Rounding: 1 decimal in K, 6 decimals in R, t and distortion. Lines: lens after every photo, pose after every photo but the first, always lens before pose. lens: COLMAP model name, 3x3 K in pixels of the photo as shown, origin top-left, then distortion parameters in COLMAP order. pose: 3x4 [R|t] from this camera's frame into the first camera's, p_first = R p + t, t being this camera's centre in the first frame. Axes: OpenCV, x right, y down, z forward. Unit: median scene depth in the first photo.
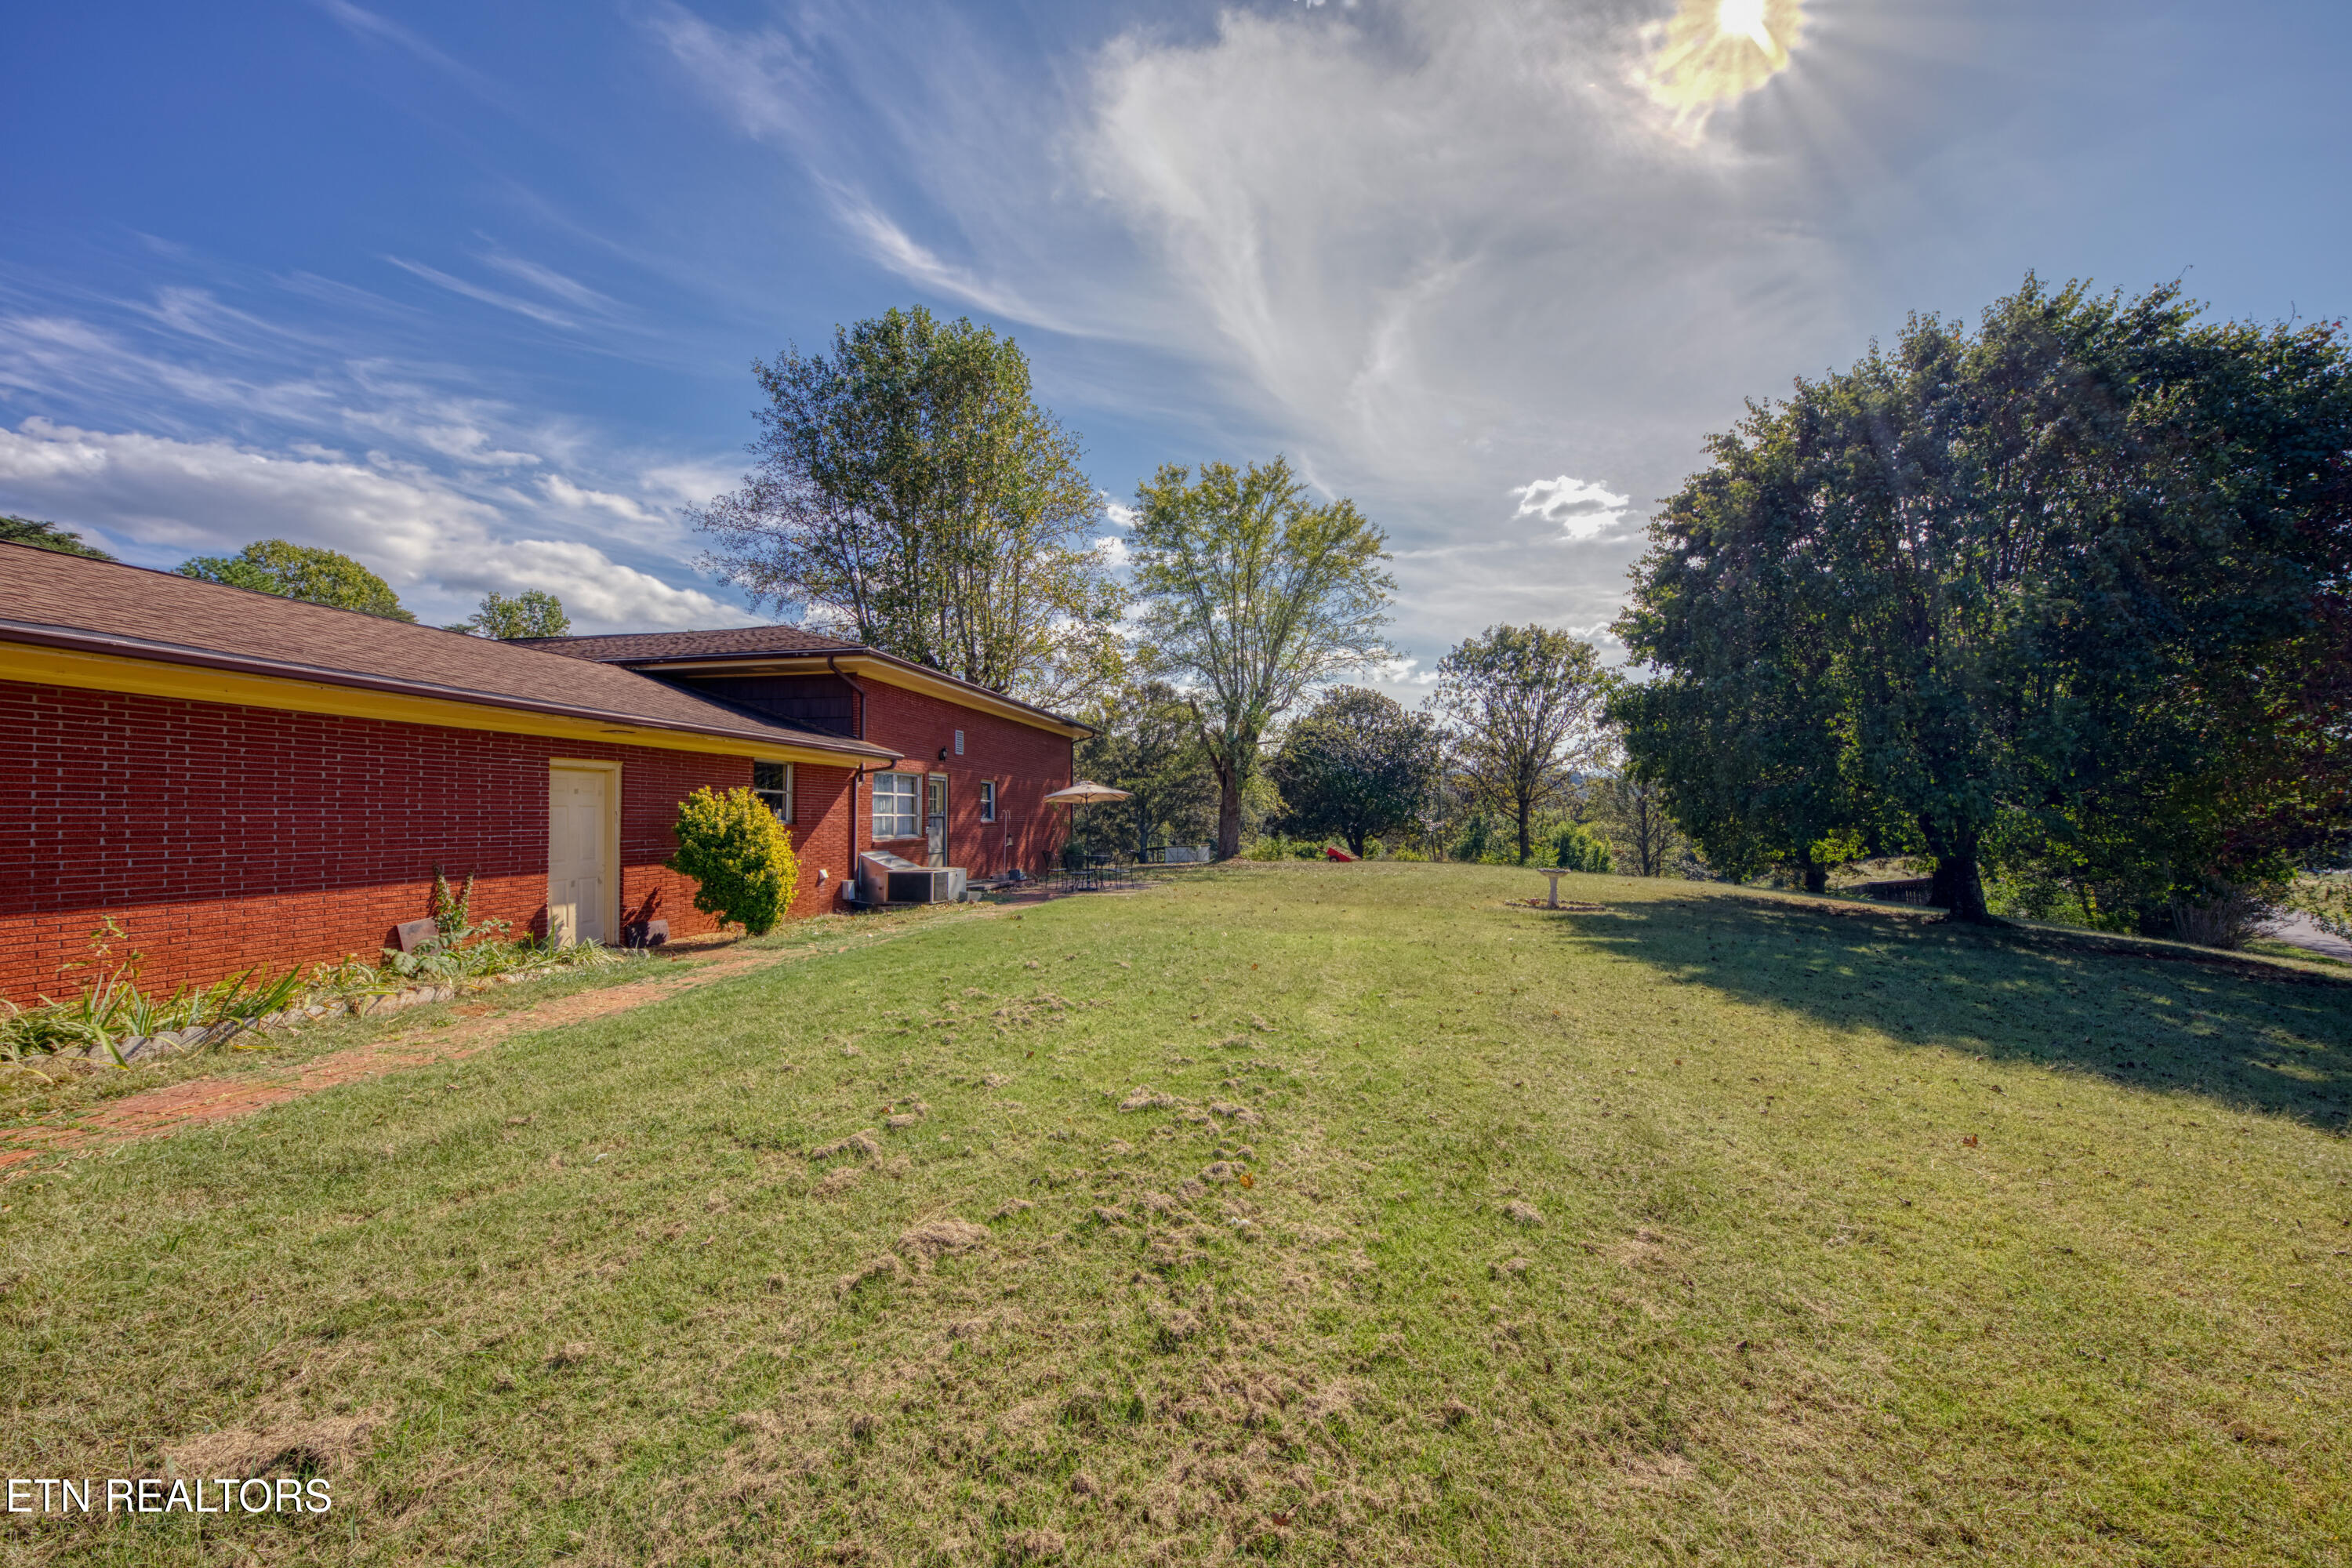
lens RADIAL K [[845.6, 0, 1172.9], [0, 845.6, 800.7], [0, 0, 1]] dist [0.006850, -0.004482]
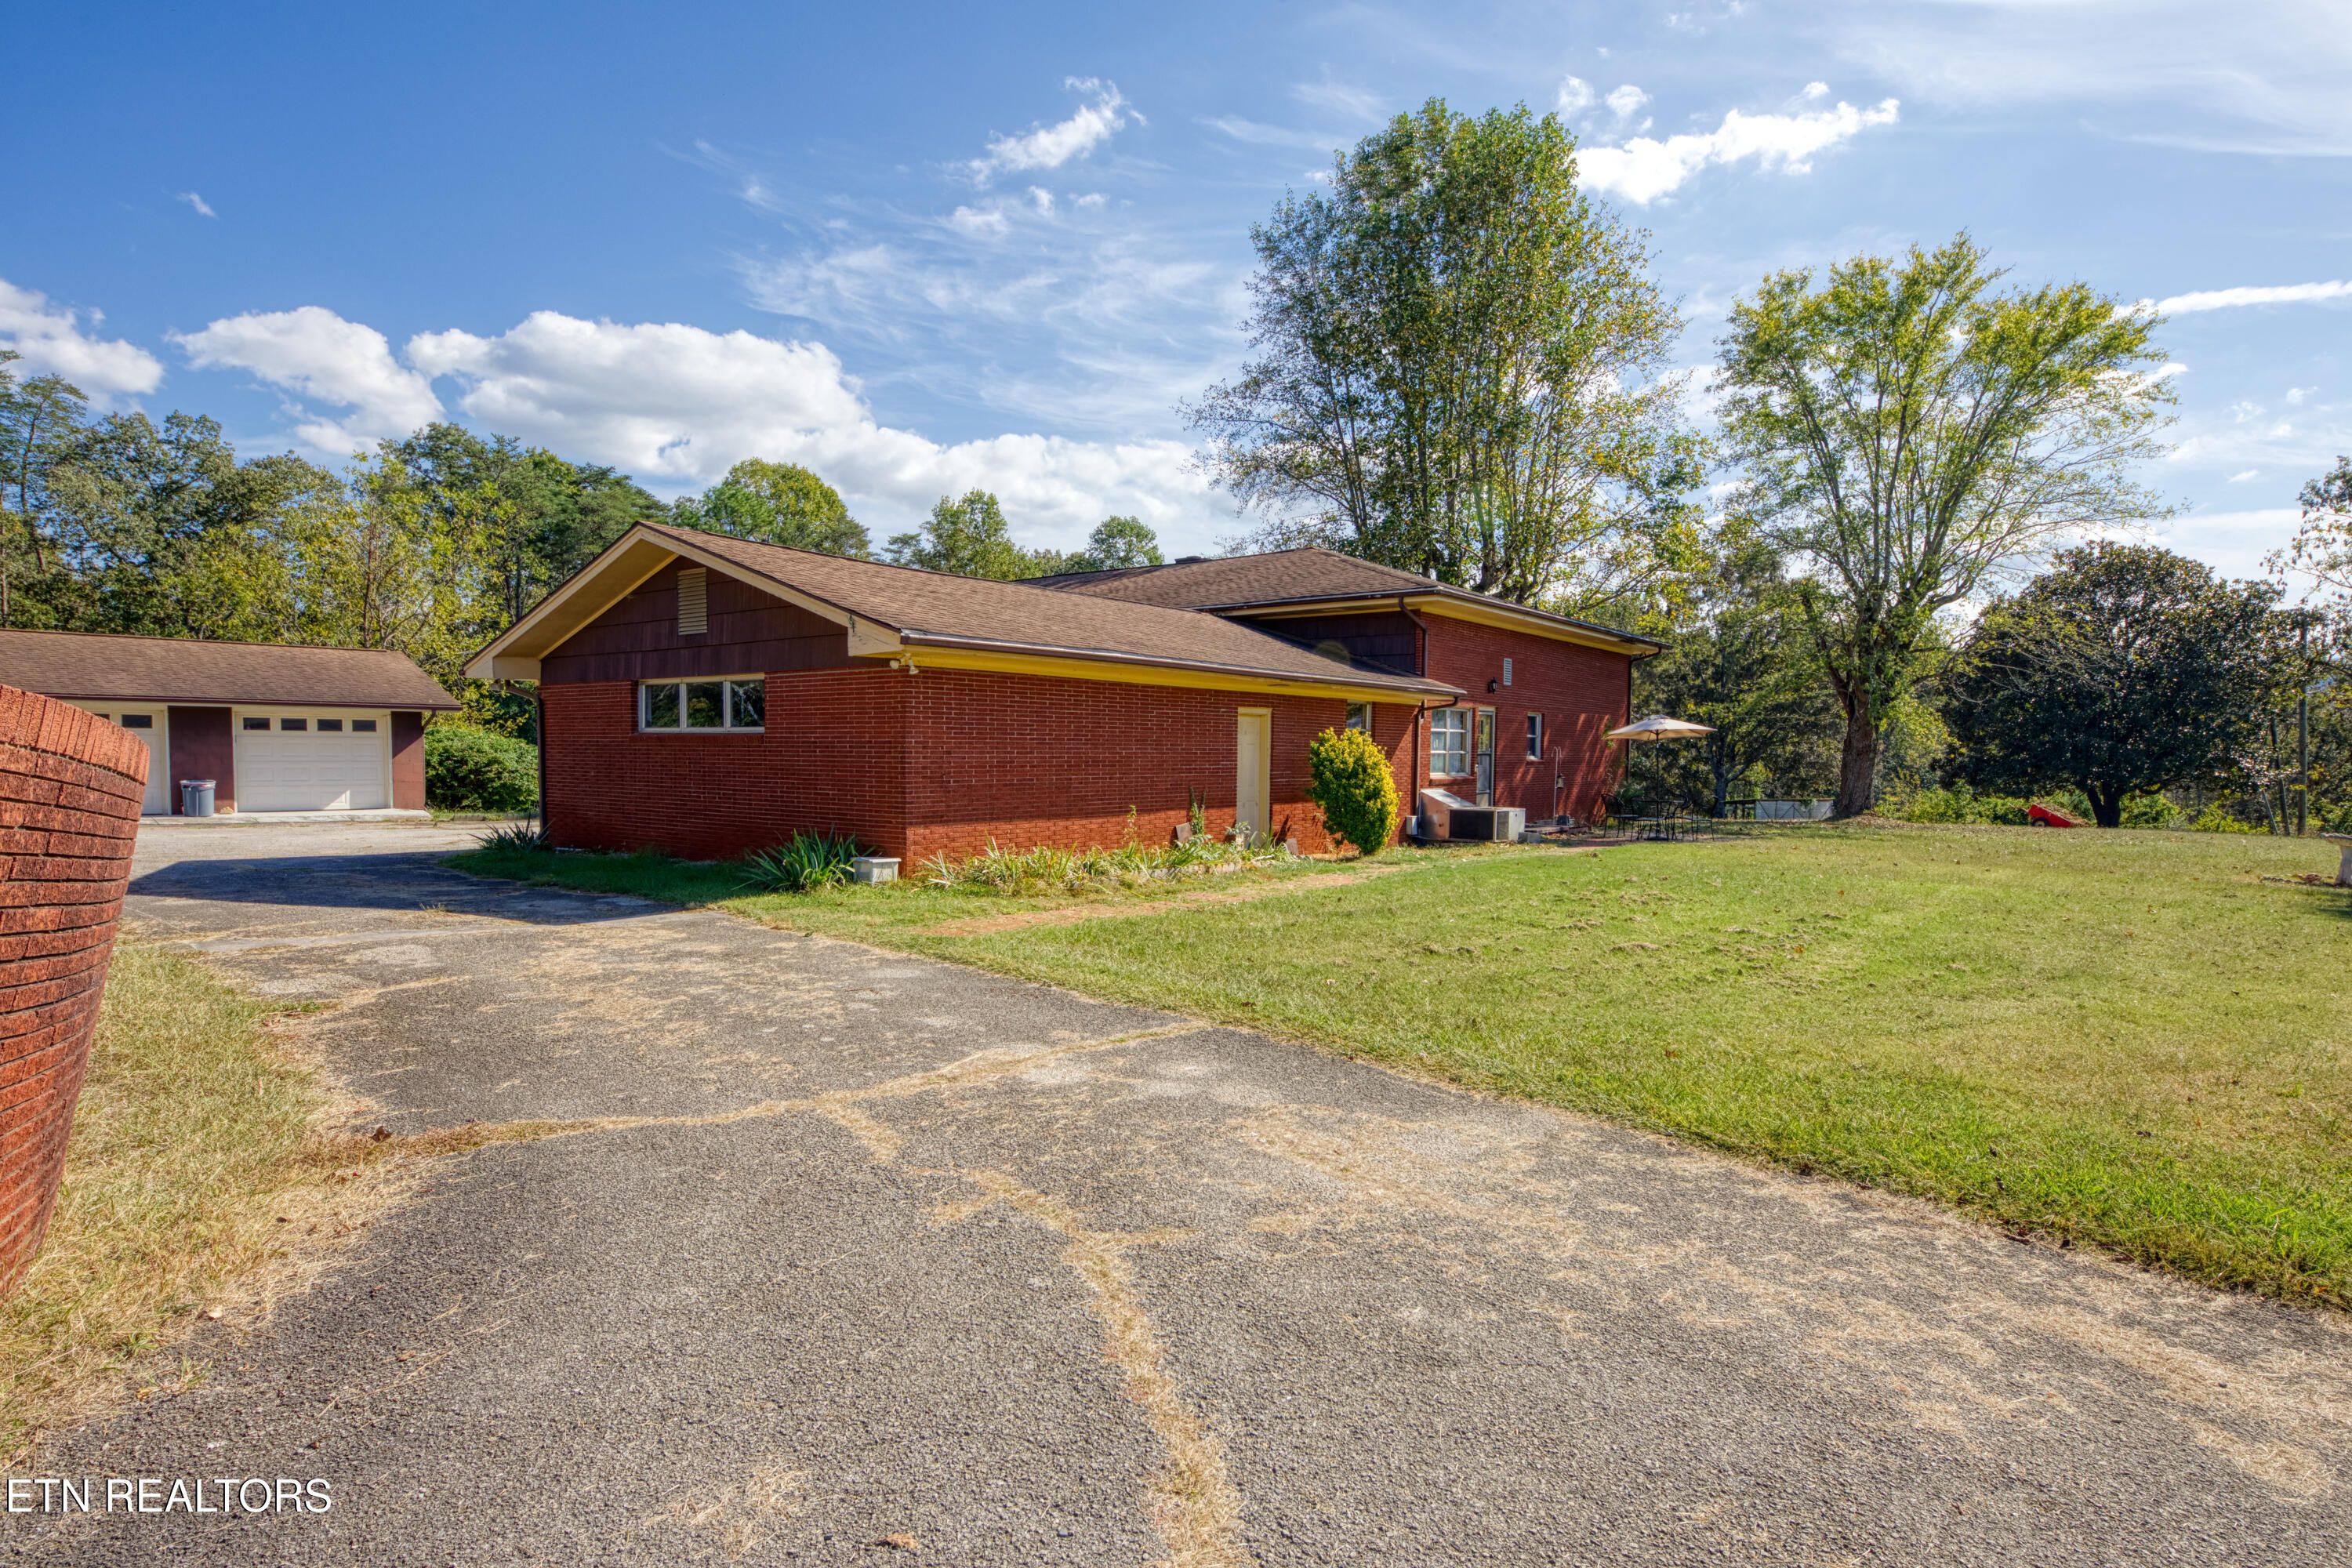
lens RADIAL K [[1239.0, 0, 1176.5], [0, 1239.0, 803.1], [0, 0, 1]] dist [0.022704, -0.002611]
pose [[0.902399, 0.028510, -0.429957, 0.001479], [-0.002486, 0.998137, 0.060968, -0.005281], [0.430894, -0.053948, 0.900789, -0.209581]]
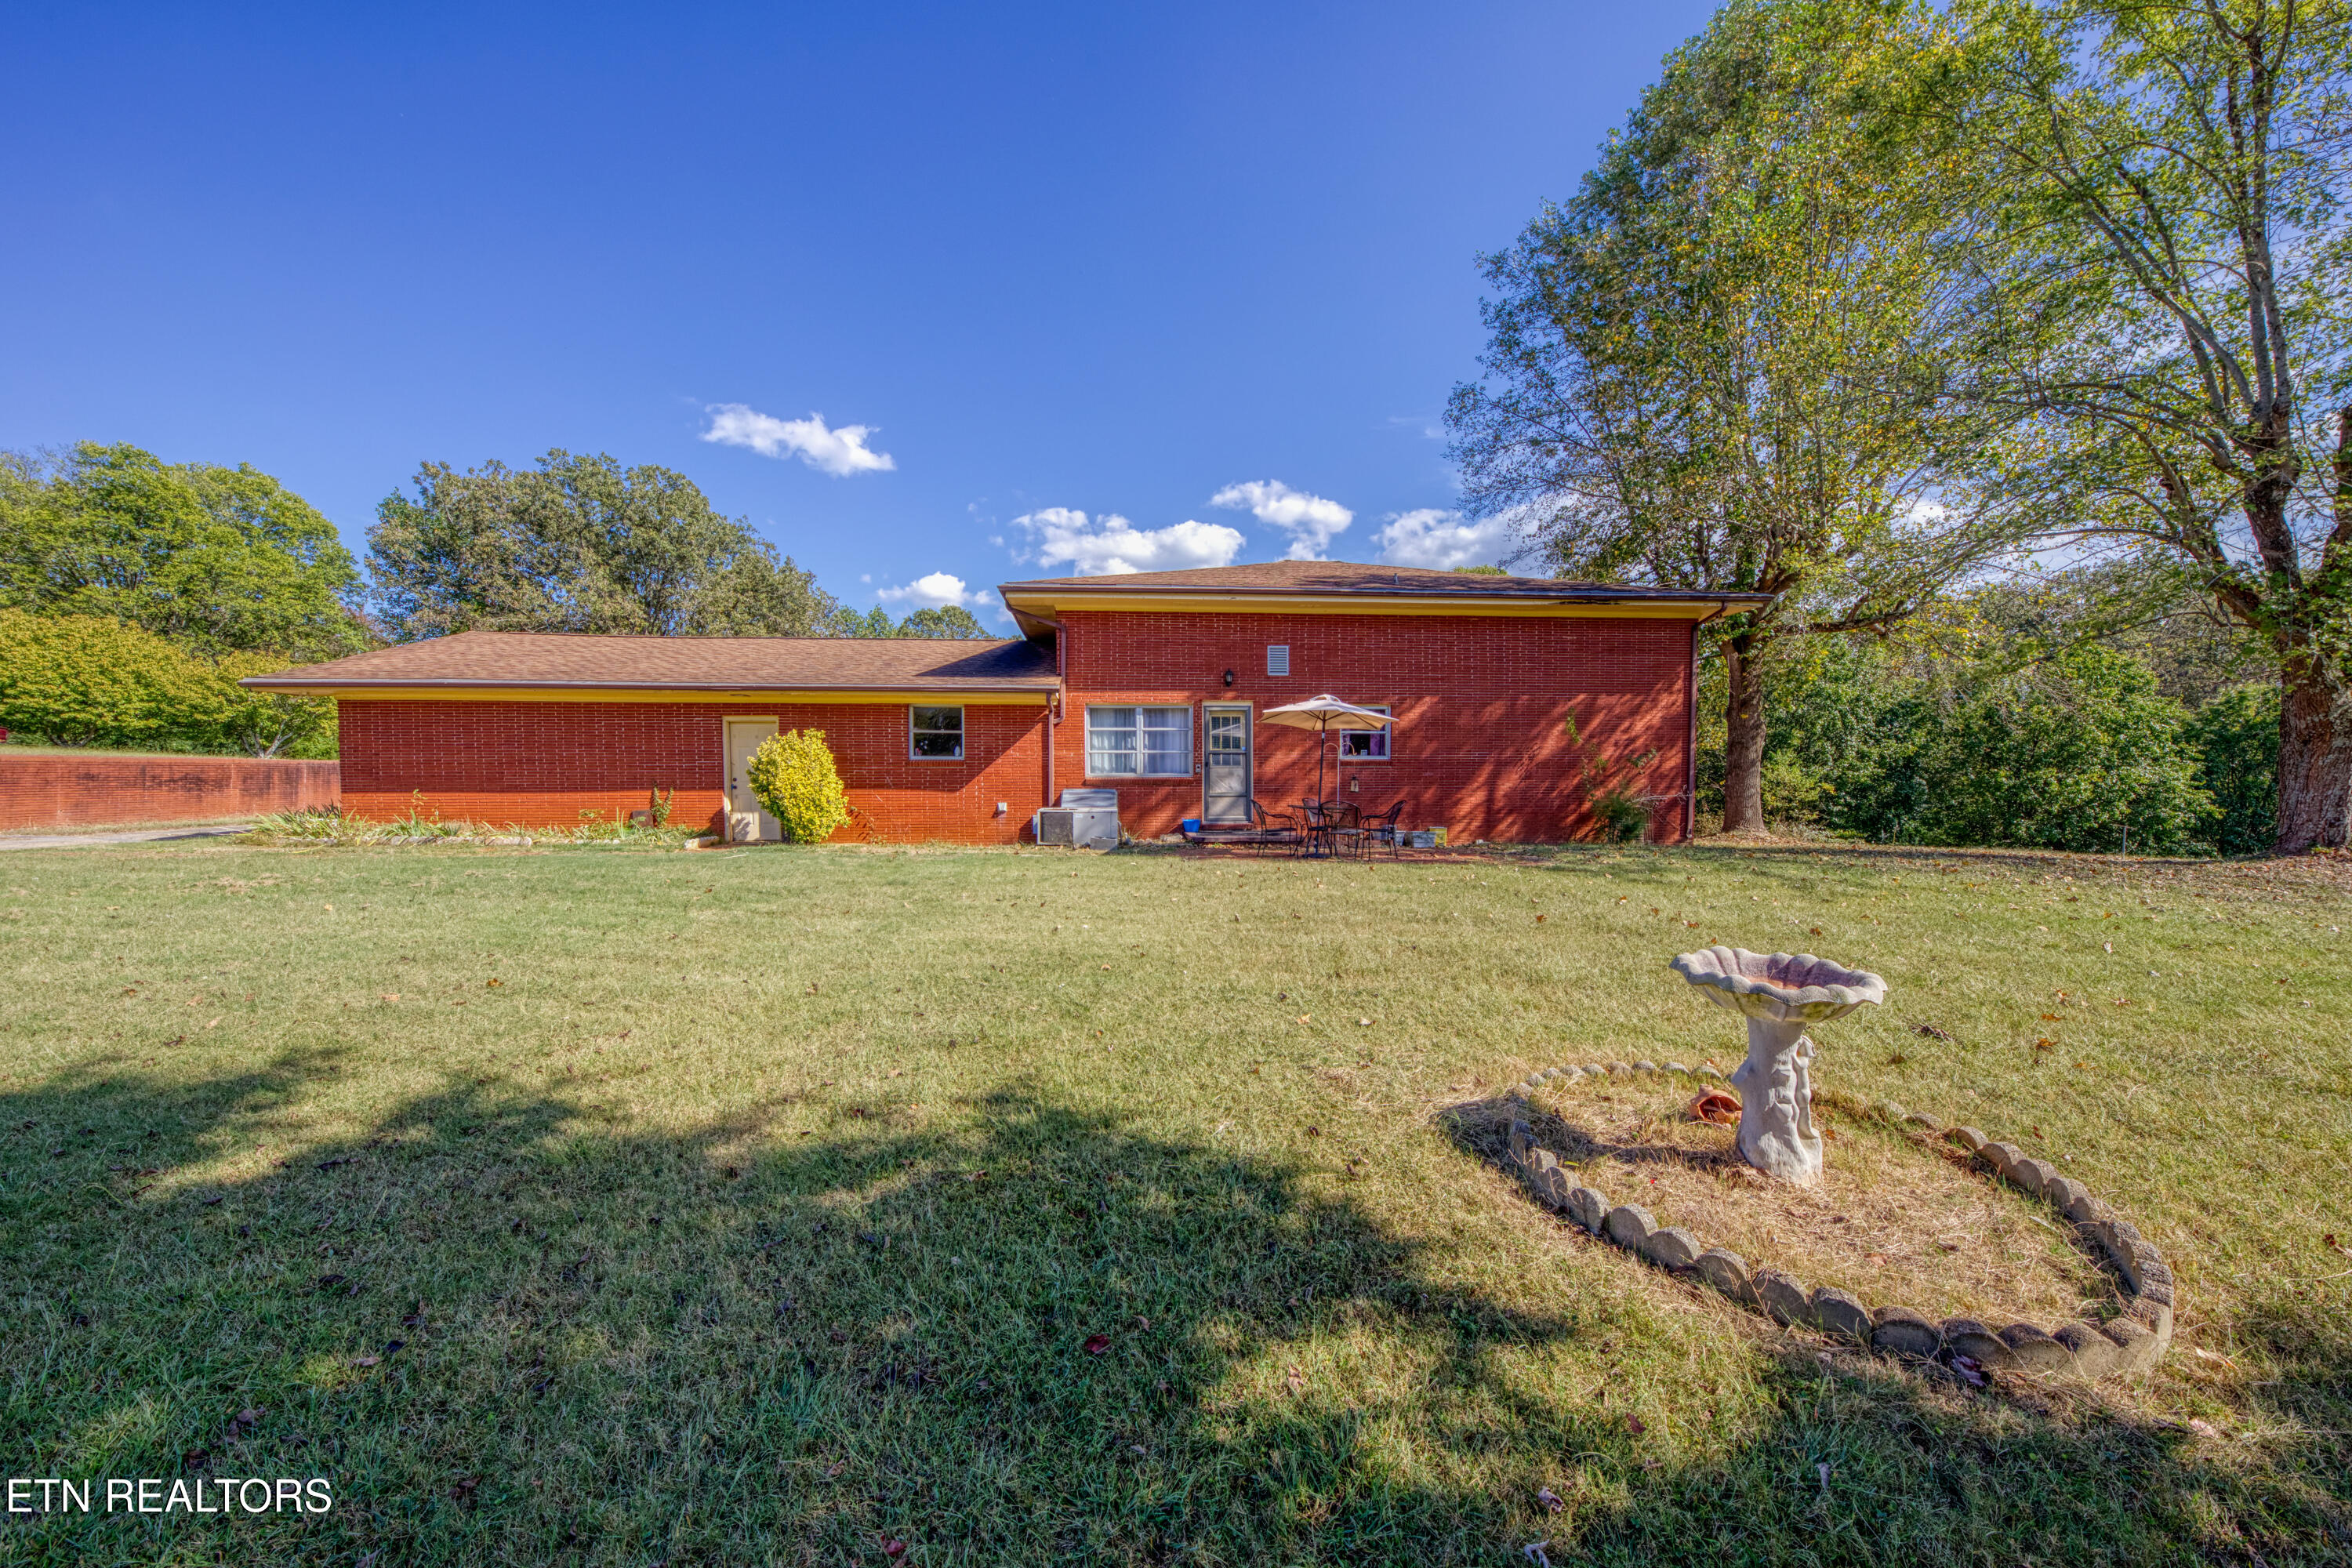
lens RADIAL K [[845.6, 0, 1172.1], [0, 845.6, 786.3], [0, 0, 1]] dist [0.006850, -0.004482]
pose [[0.272167, 0.018431, -0.962073, 0.283486], [0.020335, 0.999483, 0.024900, 0.016215], [0.962035, -0.026341, 0.271652, 0.388646]]
